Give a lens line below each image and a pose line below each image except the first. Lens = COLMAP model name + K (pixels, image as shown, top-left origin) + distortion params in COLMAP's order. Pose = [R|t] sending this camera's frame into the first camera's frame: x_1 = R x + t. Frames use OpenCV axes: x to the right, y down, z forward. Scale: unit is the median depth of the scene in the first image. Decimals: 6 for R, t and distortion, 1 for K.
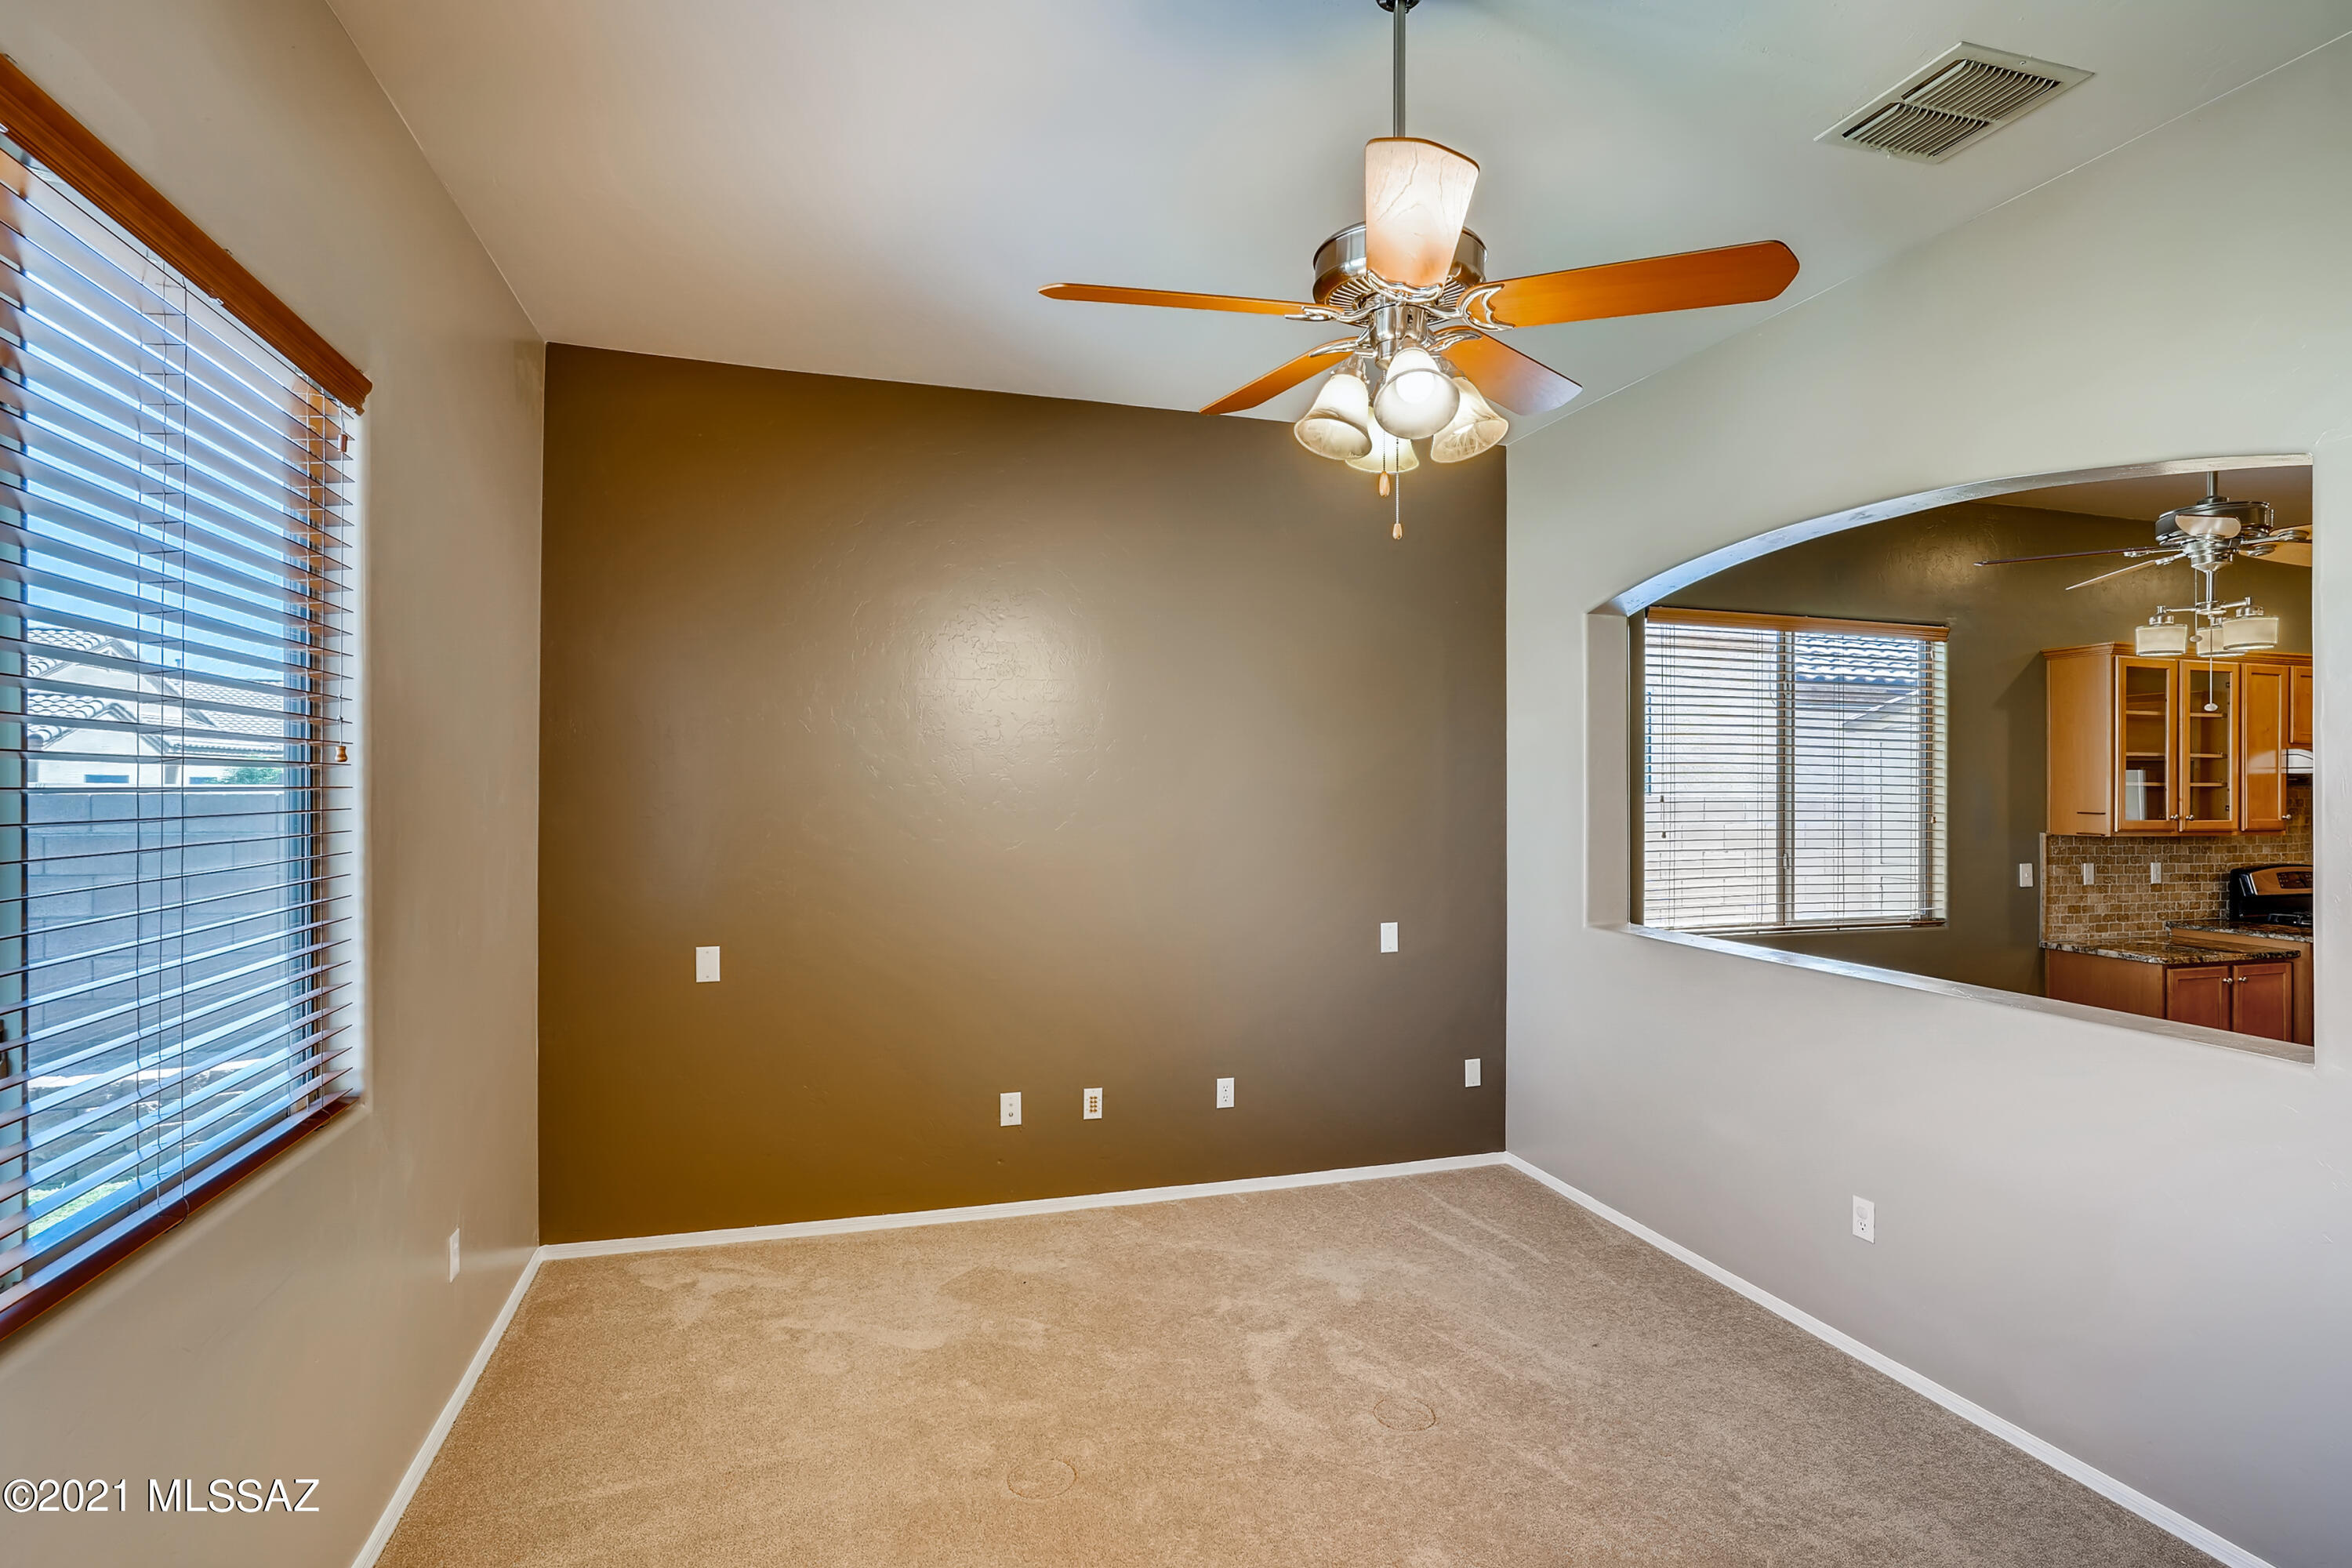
lens RADIAL K [[1170.6, 0, 1185.9], [0, 1170.6, 782.0], [0, 0, 1]] dist [-0.039706, 0.019448]
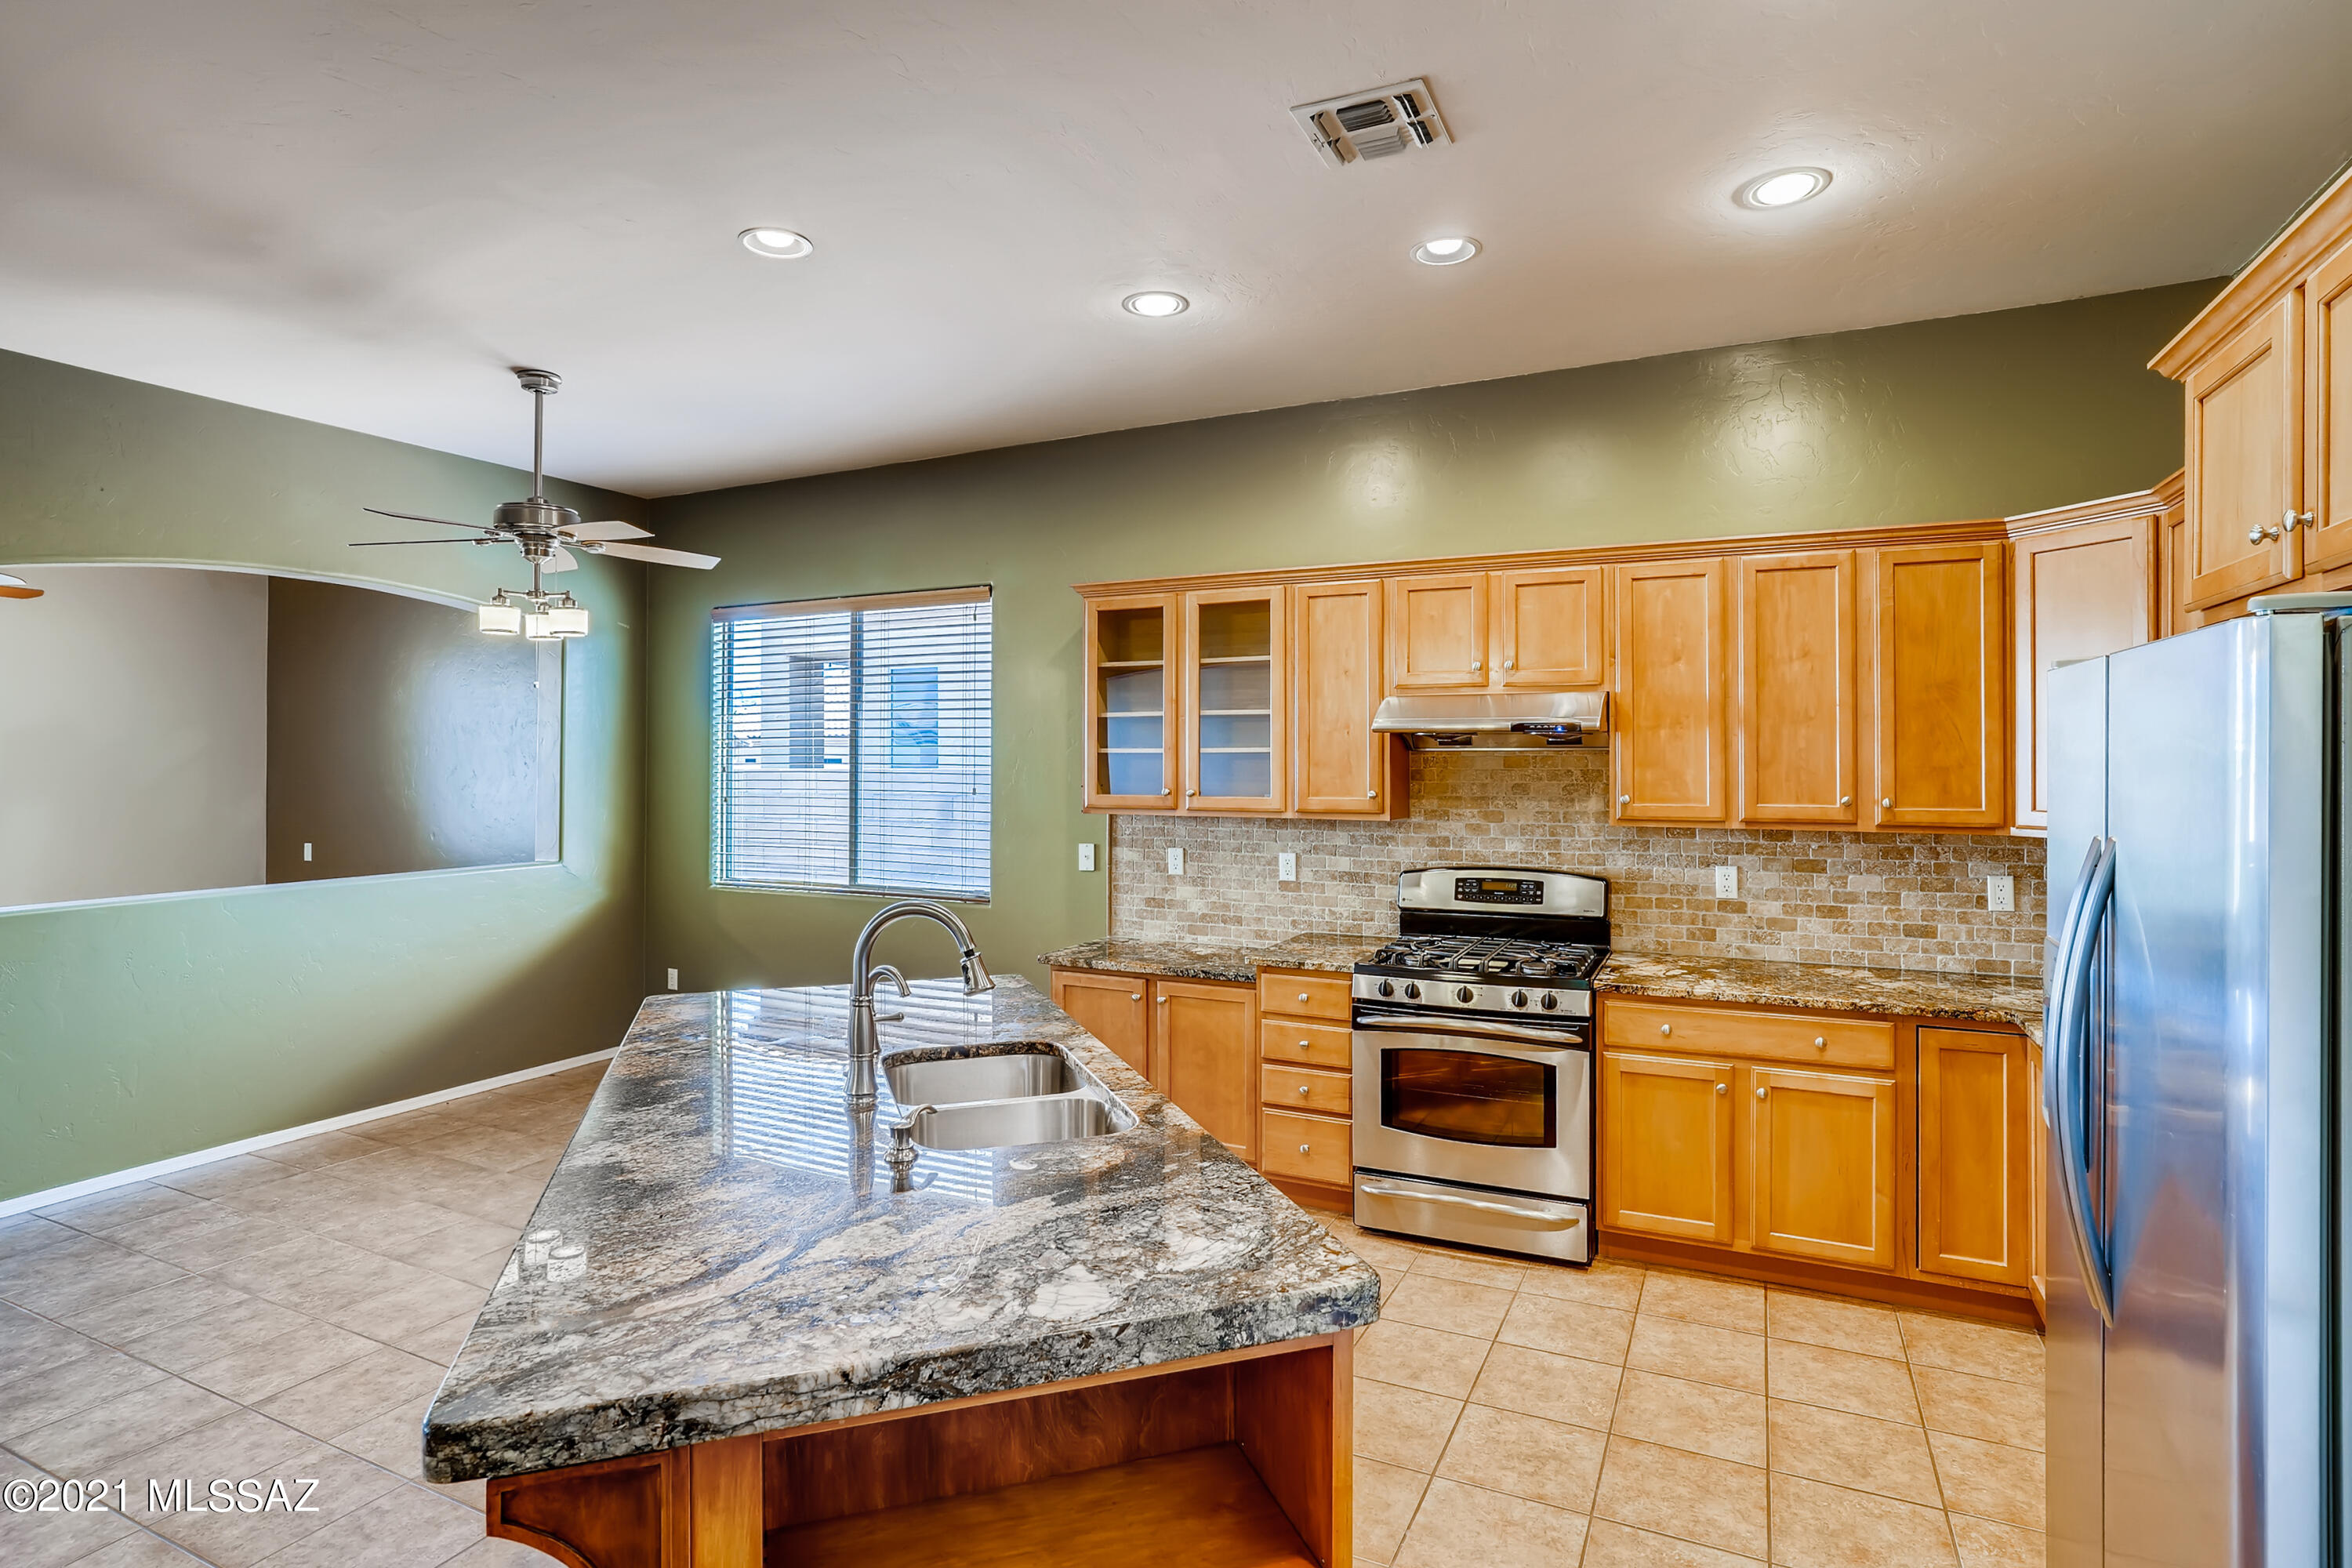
lens RADIAL K [[1170.6, 0, 1176.4], [0, 1170.6, 761.3], [0, 0, 1]] dist [-0.039706, 0.019448]
pose [[0.729720, -0.009245, -0.683684, 1.402039], [0.000956, 0.999921, -0.012501, 0.019897], [0.683746, 0.008469, 0.729671, 0.406427]]
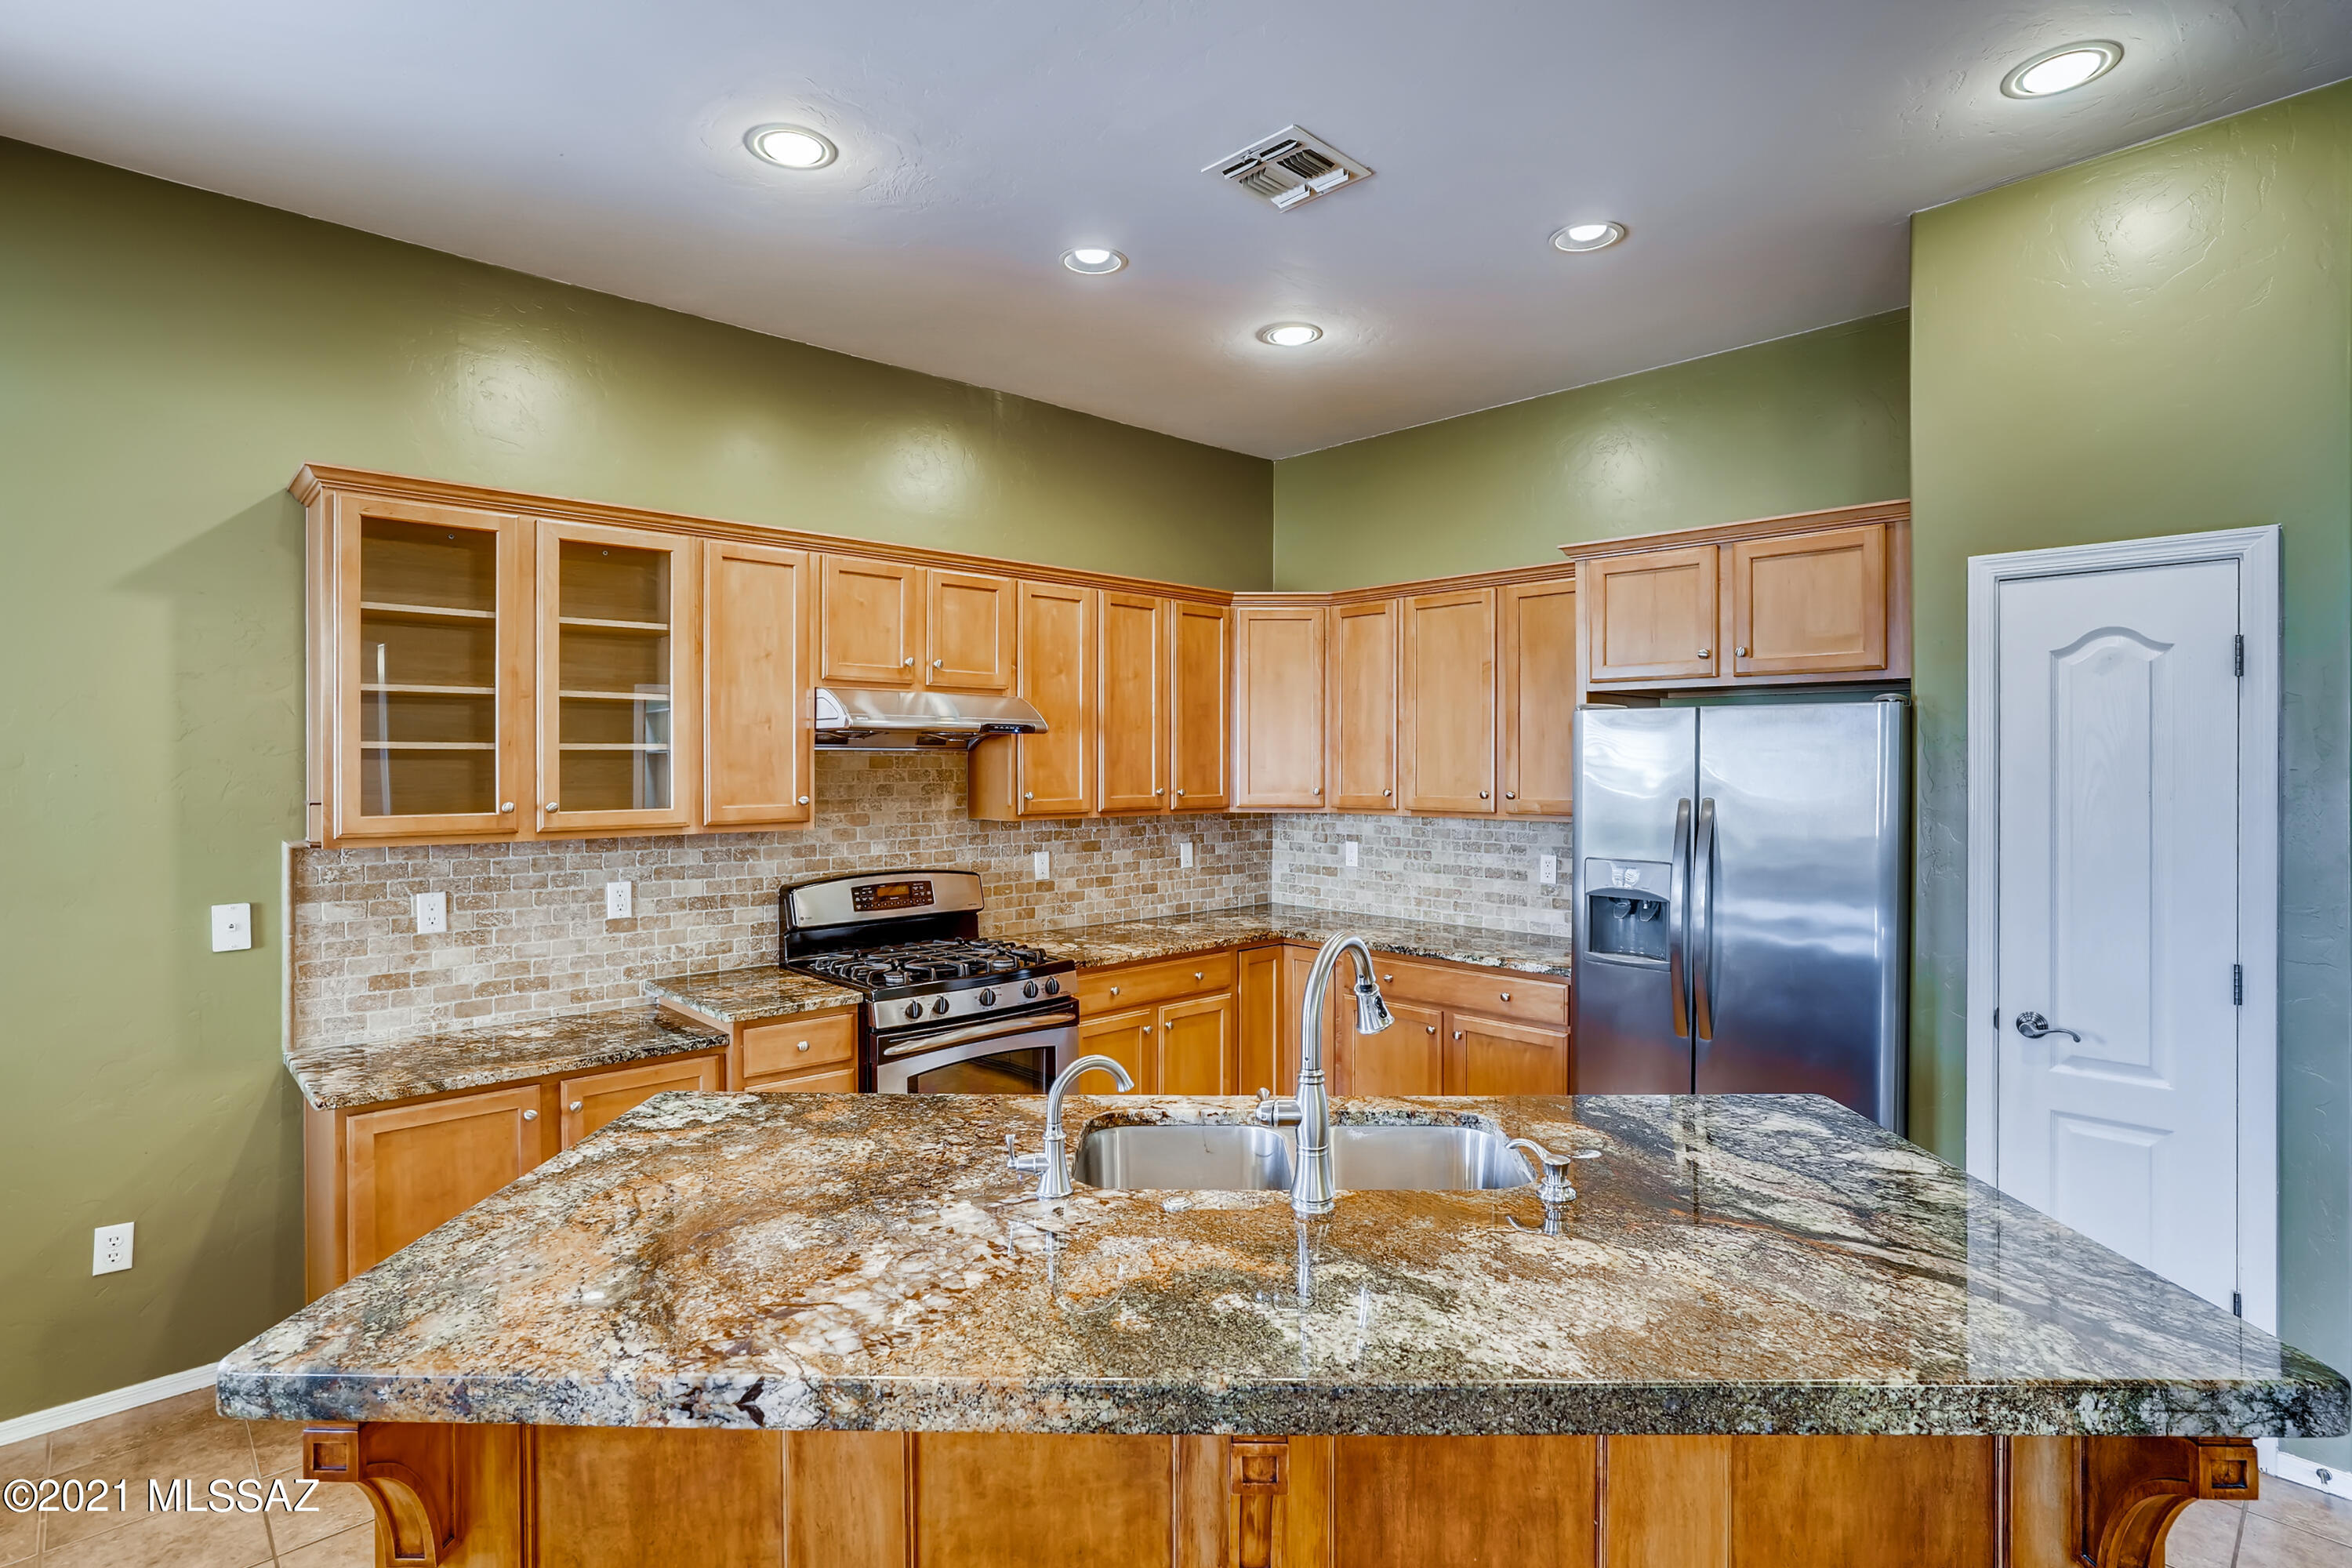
lens RADIAL K [[1170.6, 0, 1184.8], [0, 1170.6, 763.9], [0, 0, 1]] dist [-0.039706, 0.019448]
pose [[0.897141, -0.011175, 0.441603, 0.894043], [0.013399, 0.999908, -0.001917, 0.016146], [-0.441541, 0.007636, 0.897208, 0.367672]]
